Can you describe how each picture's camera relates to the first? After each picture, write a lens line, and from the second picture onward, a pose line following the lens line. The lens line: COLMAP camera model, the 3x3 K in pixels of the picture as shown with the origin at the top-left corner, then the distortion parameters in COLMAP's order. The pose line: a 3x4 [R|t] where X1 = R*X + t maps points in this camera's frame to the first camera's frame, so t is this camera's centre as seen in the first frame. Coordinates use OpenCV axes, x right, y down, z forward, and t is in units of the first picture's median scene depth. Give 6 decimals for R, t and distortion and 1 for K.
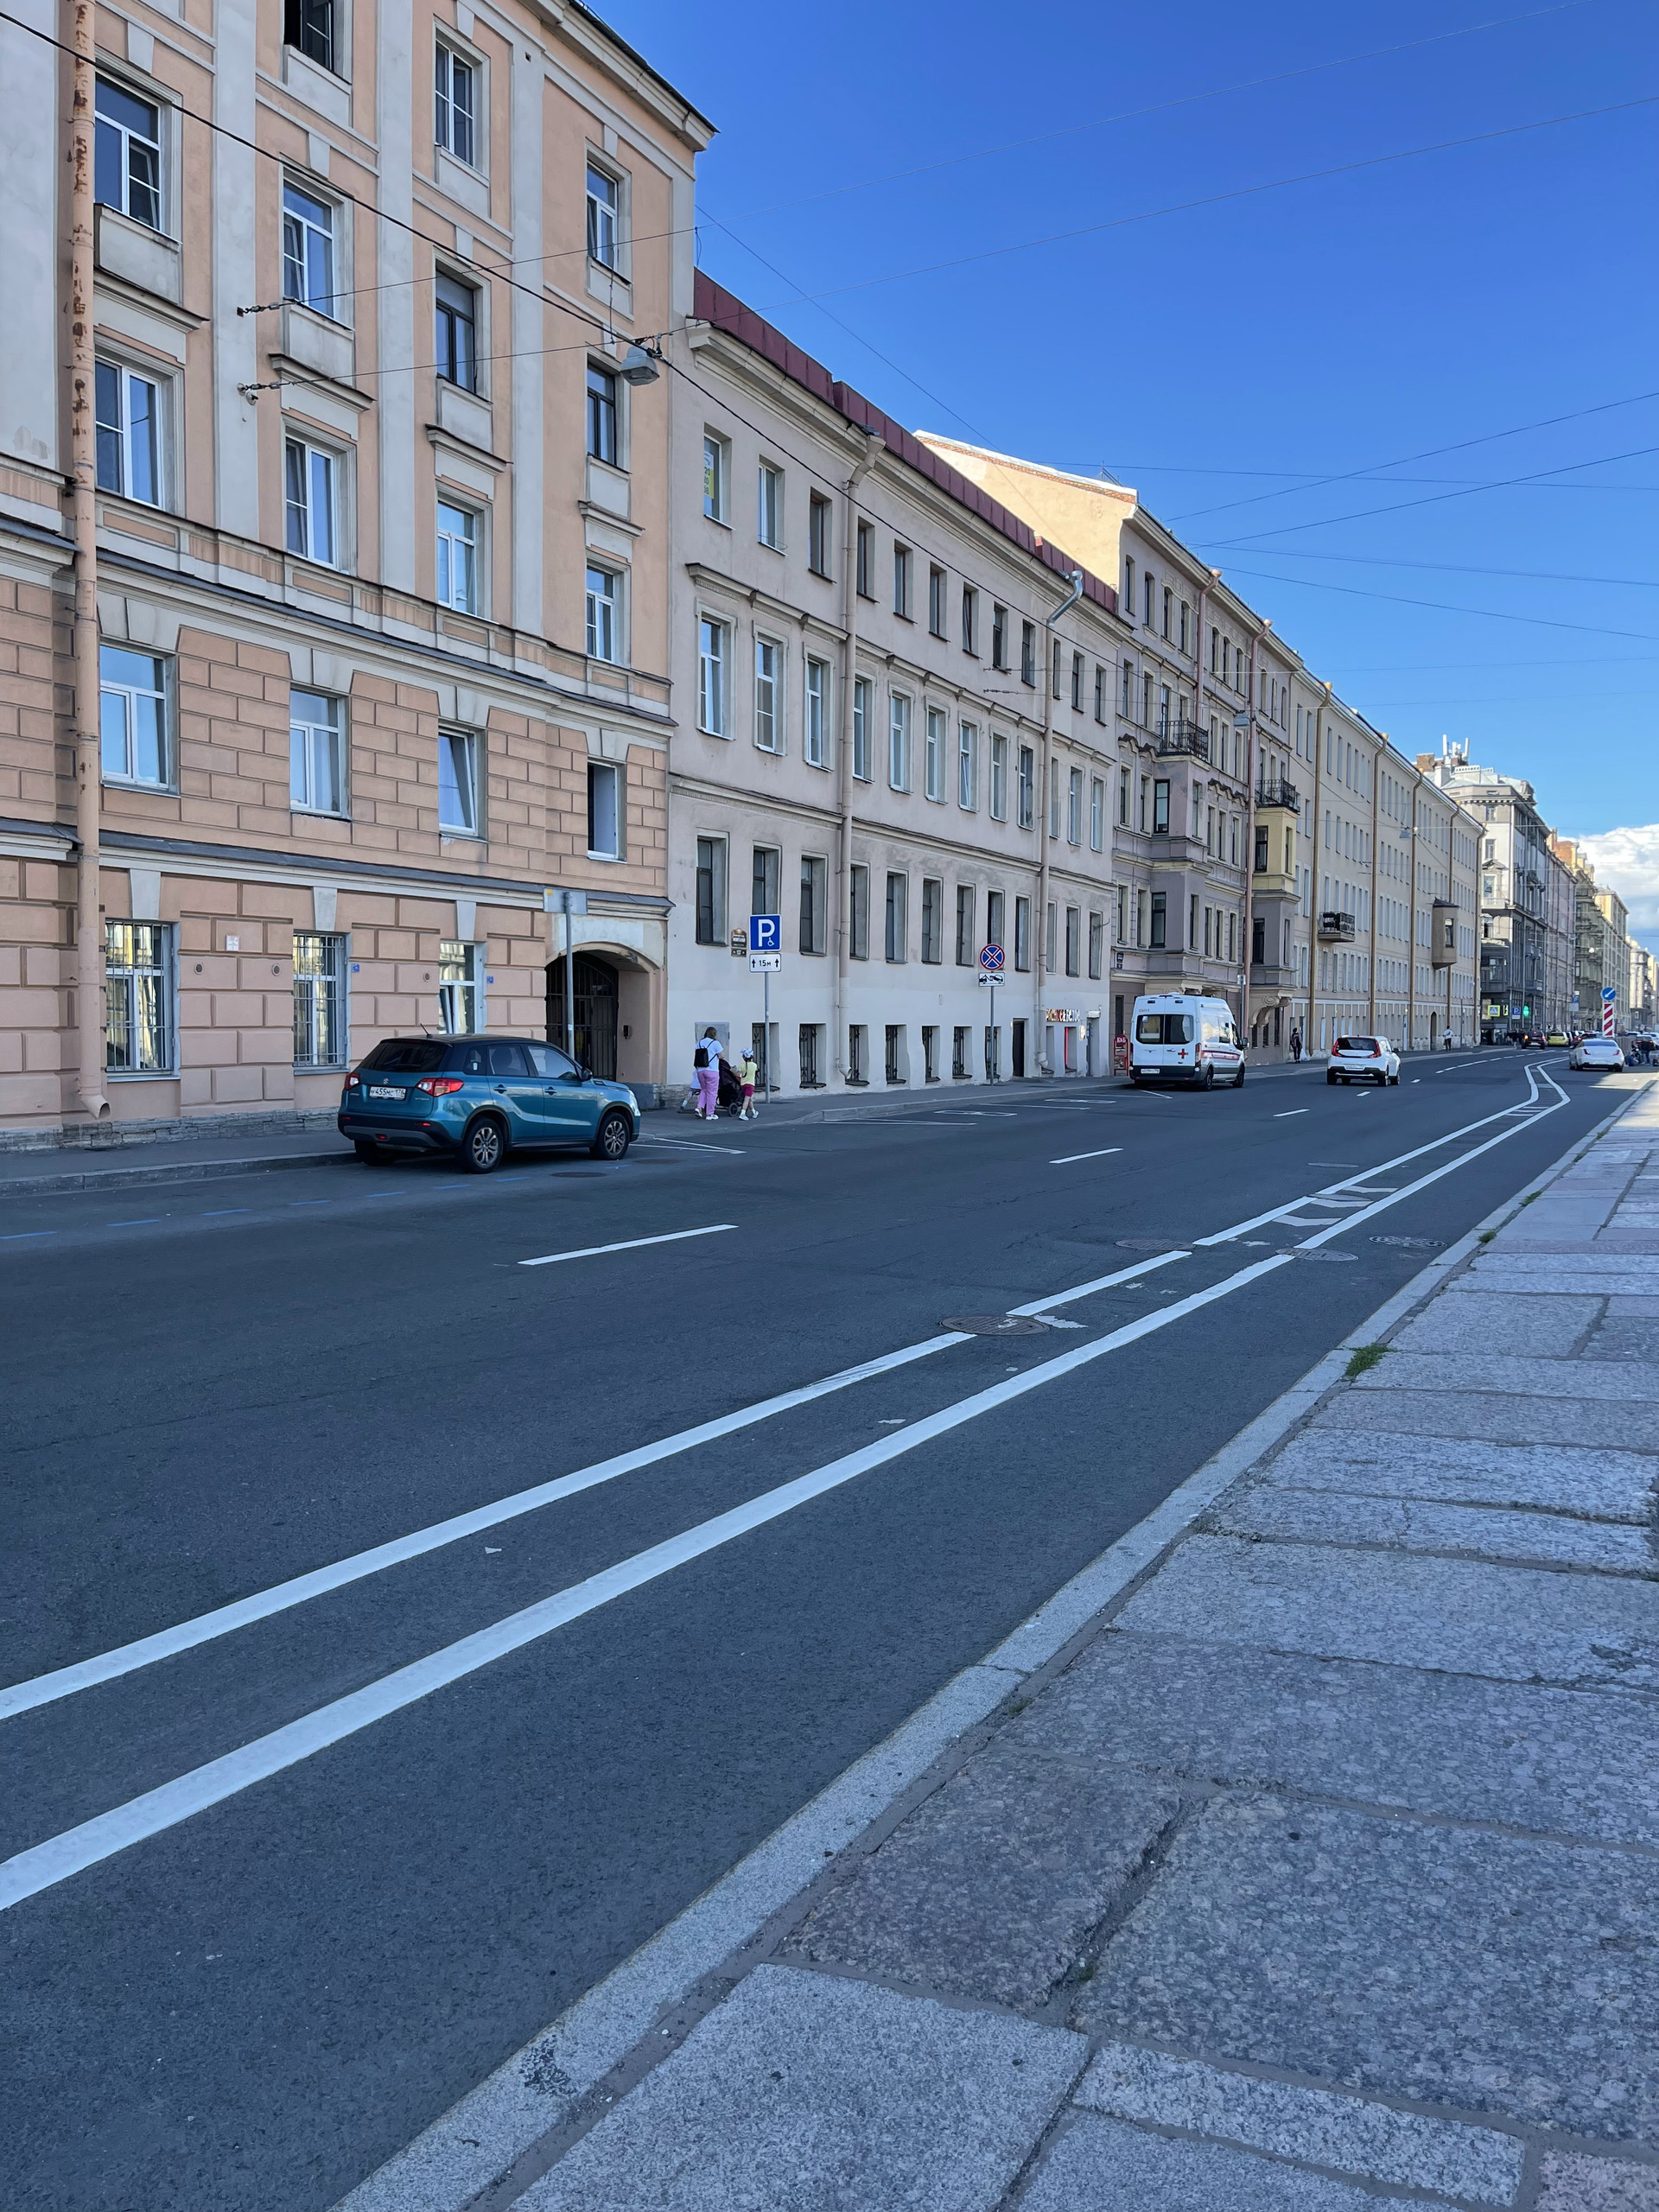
lens RADIAL K [[1631.2, 0, 835.0], [0, 1631.2, 1106.7], [0, 0, 1]] dist [0.045202, -0.052194]
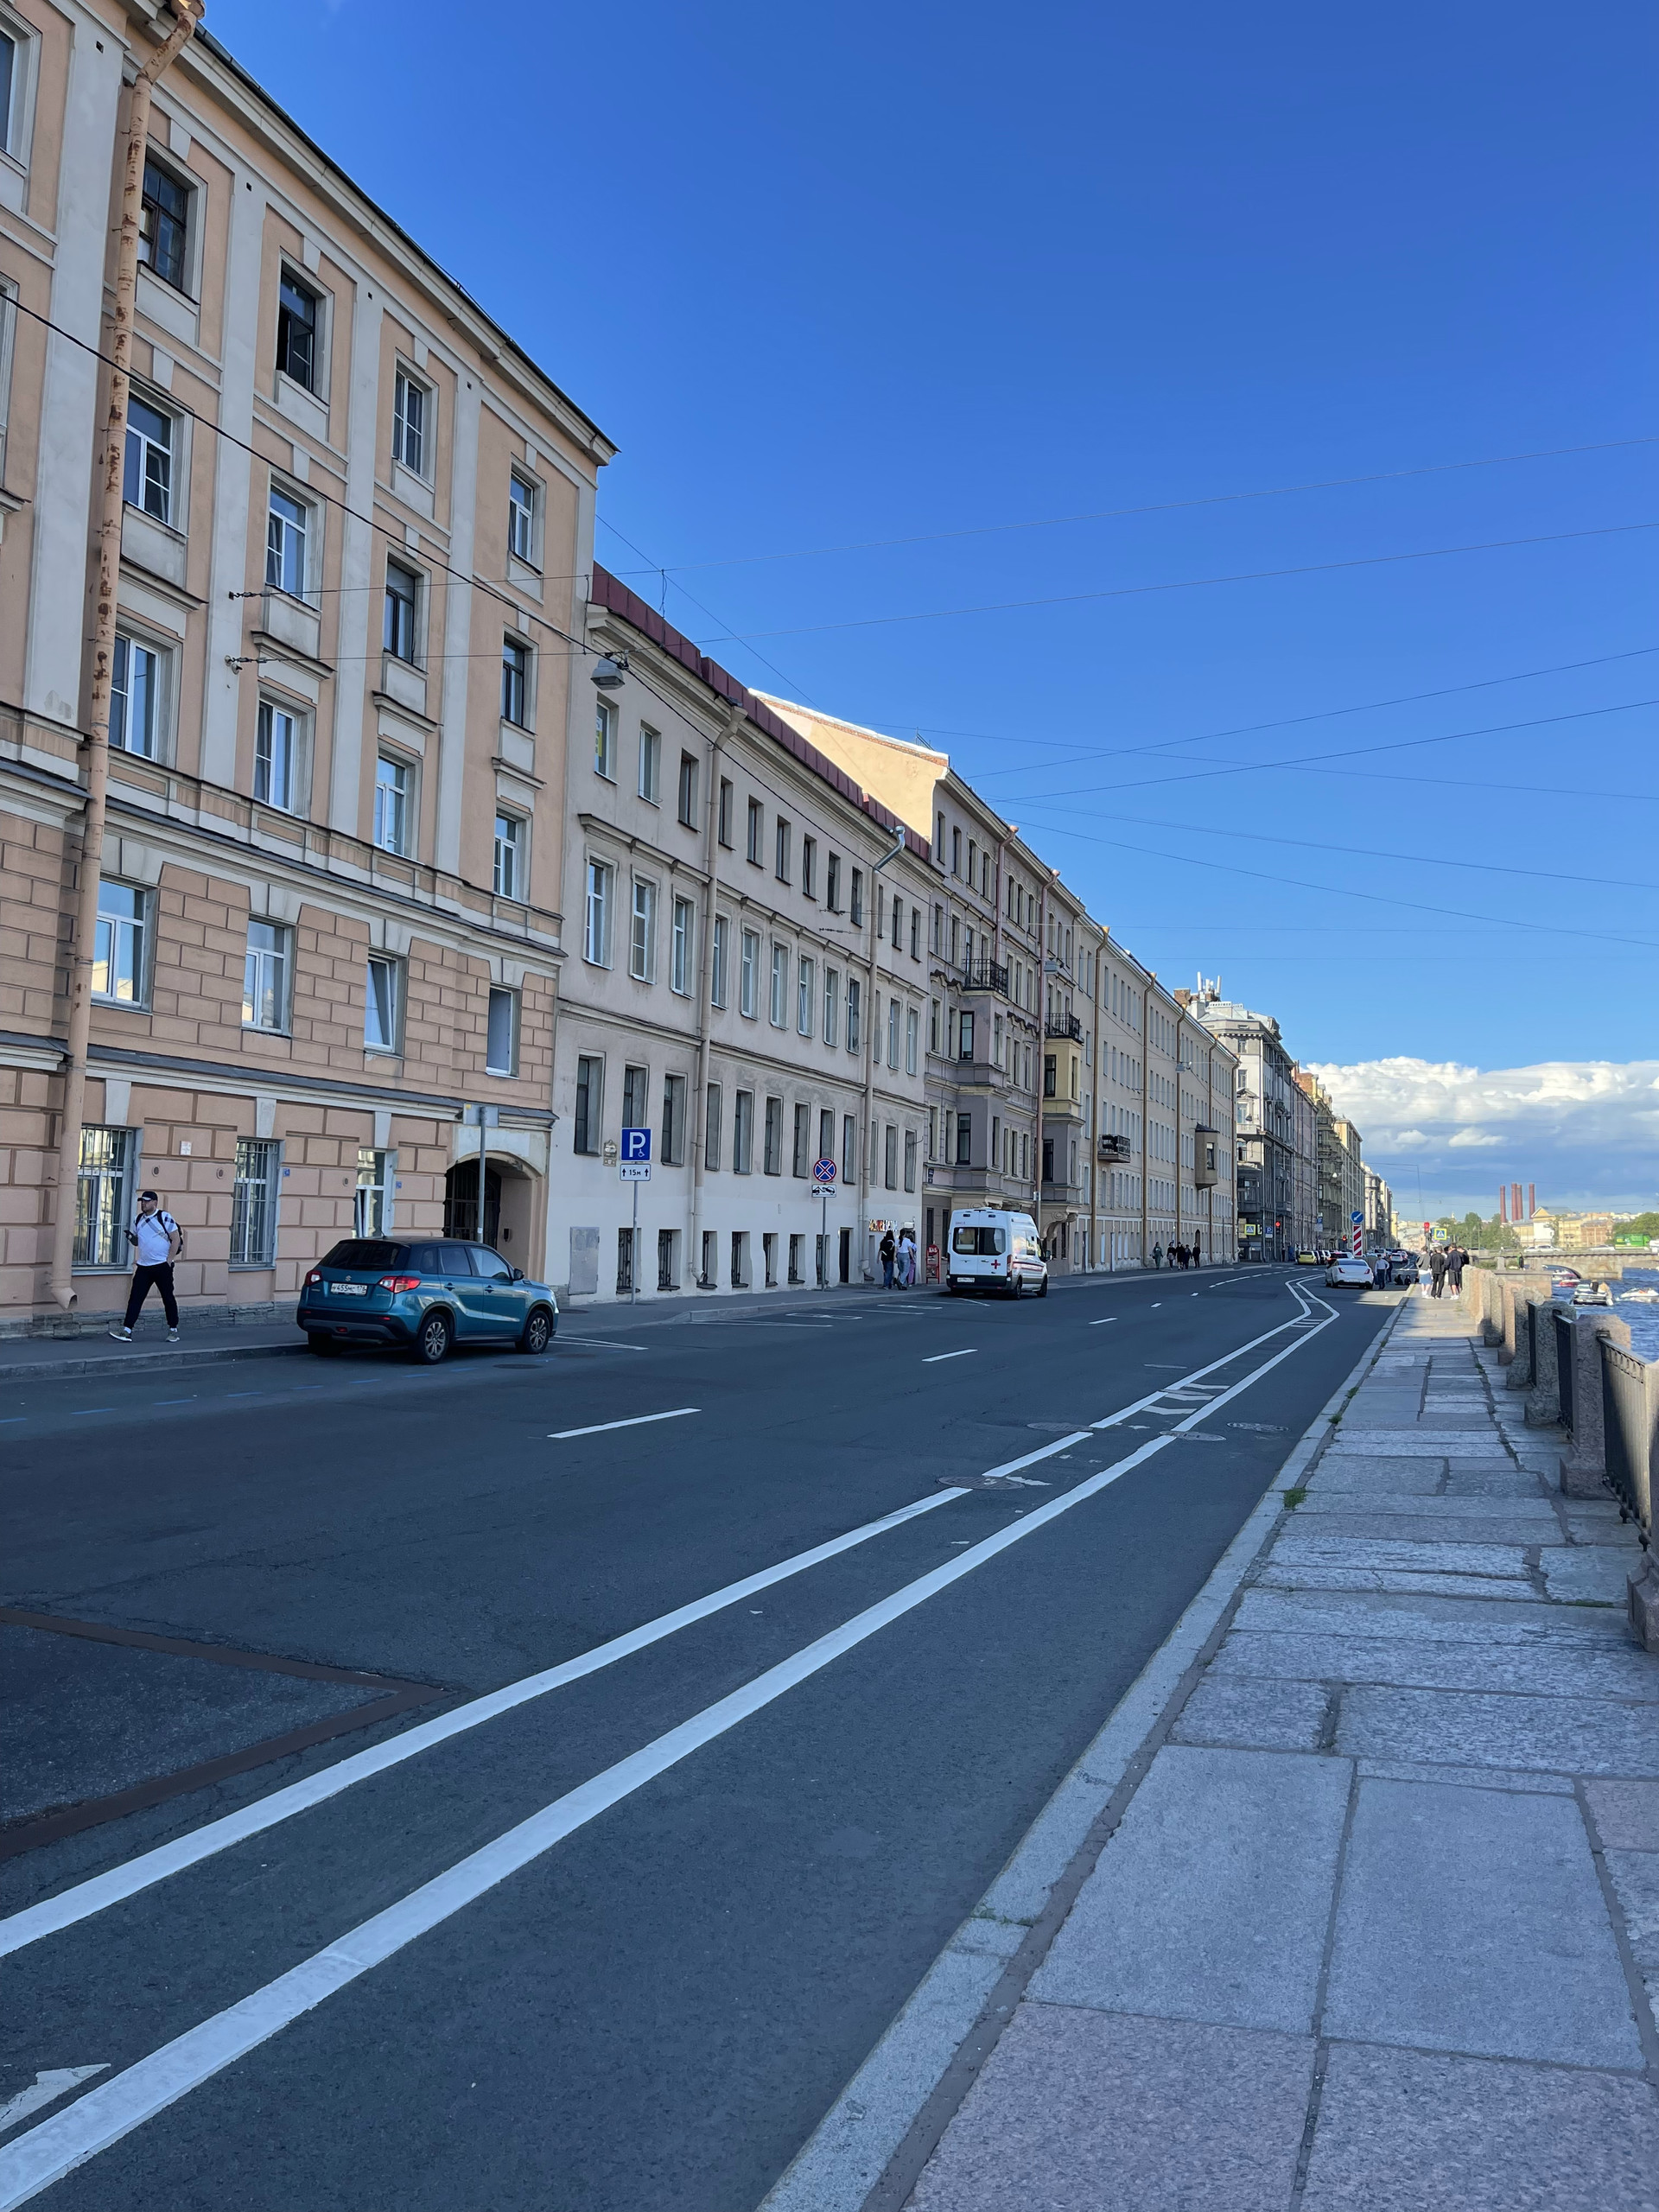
lens RADIAL K [[1631.2, 0, 814.4], [0, 1631.2, 1108.9], [0, 0, 1]] dist [0.045202, -0.052194]
pose [[0.991607, 0.030321, 0.125684, -0.092395], [-0.014517, 0.992075, -0.124802, 0.003705], [-0.128472, 0.121930, 0.984189, -0.119687]]
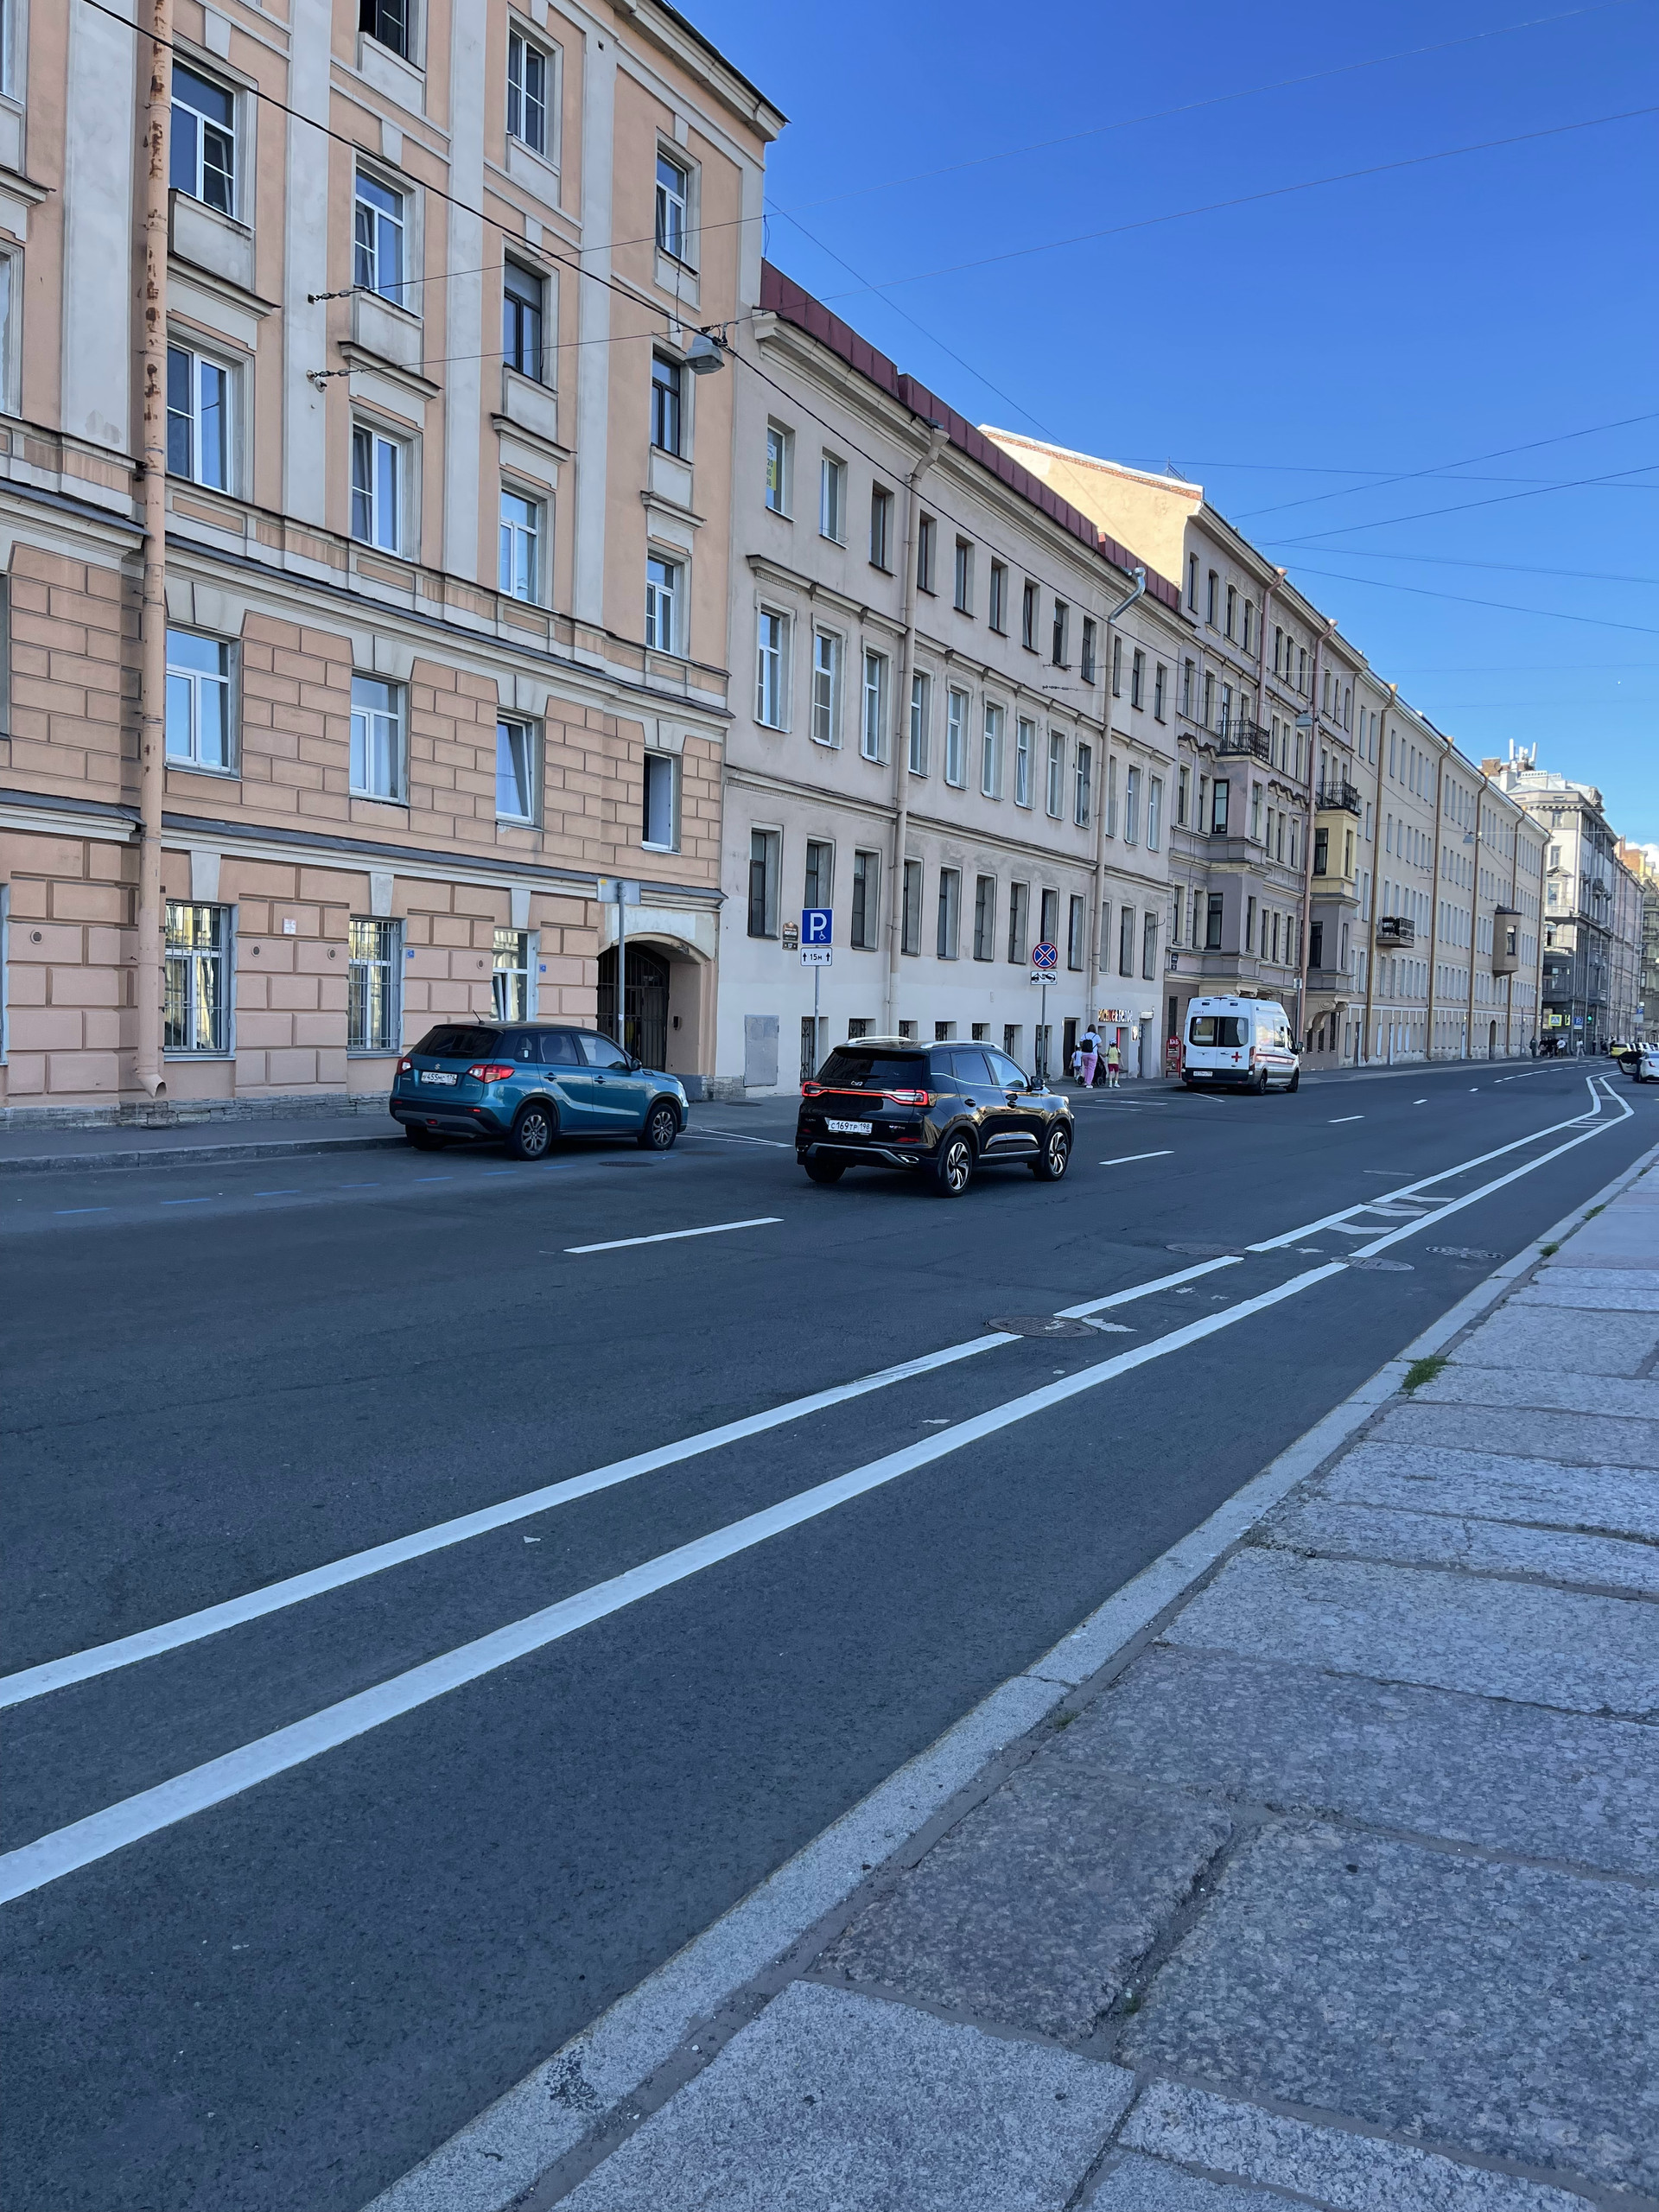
lens RADIAL K [[1631.2, 0, 825.4], [0, 1631.2, 1107.4], [0, 0, 1]] dist [0.045202, -0.052194]
pose [[0.999130, 0.022795, -0.034926, -0.000669], [-0.022686, 0.999736, 0.003520, 0.000406], [0.034997, -0.002725, 0.999384, 0.004354]]
